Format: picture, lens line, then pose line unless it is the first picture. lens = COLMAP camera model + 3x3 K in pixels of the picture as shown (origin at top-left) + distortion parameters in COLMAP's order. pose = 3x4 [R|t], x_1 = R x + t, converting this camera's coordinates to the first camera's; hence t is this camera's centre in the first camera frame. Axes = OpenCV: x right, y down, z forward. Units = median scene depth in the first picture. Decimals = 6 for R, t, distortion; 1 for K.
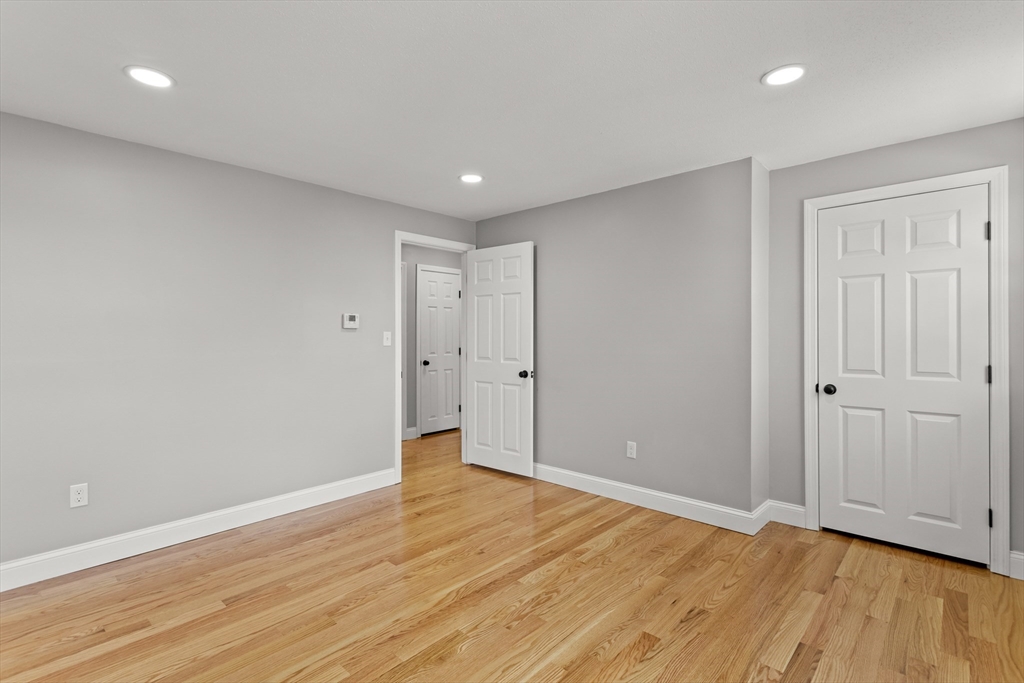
lens RADIAL K [[482.1, 0, 514.1], [0, 482.1, 339.3], [0, 0, 1]] dist [-0.002084, -0.000146]
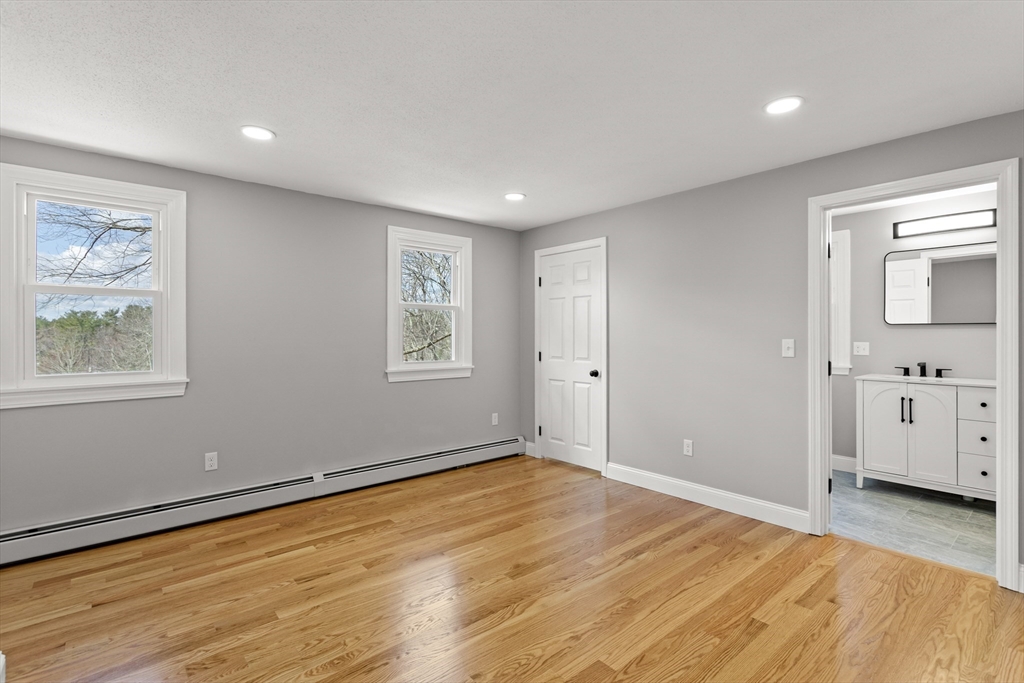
lens RADIAL K [[482.1, 0, 517.2], [0, 482.1, 336.5], [0, 0, 1]] dist [-0.002084, -0.000146]
pose [[-0.994161, 0.003342, 0.107856, -0.205143], [0.004773, 0.999904, 0.013004, -0.018338], [-0.107802, 0.013443, -0.994081, 1.729971]]
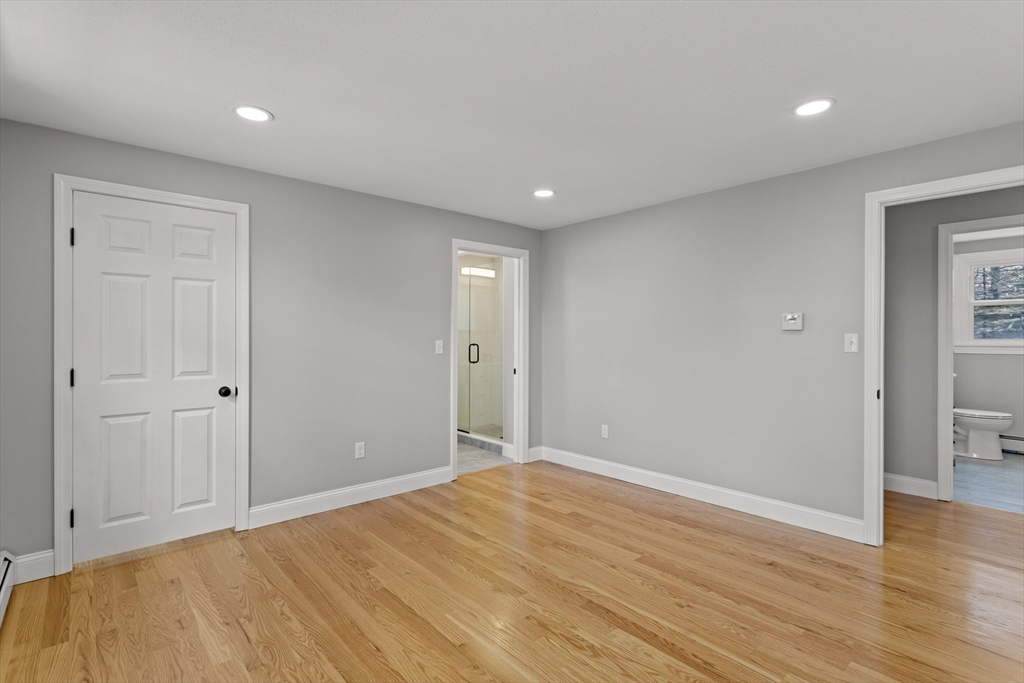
lens RADIAL K [[482.1, 0, 513.9], [0, 482.1, 336.6], [0, 0, 1]] dist [-0.002084, -0.000146]
pose [[-0.099715, 0.002563, -0.995013, 0.819836], [-0.009598, 0.999948, 0.003538, -0.013098], [0.994970, 0.009903, -0.099685, 0.848458]]
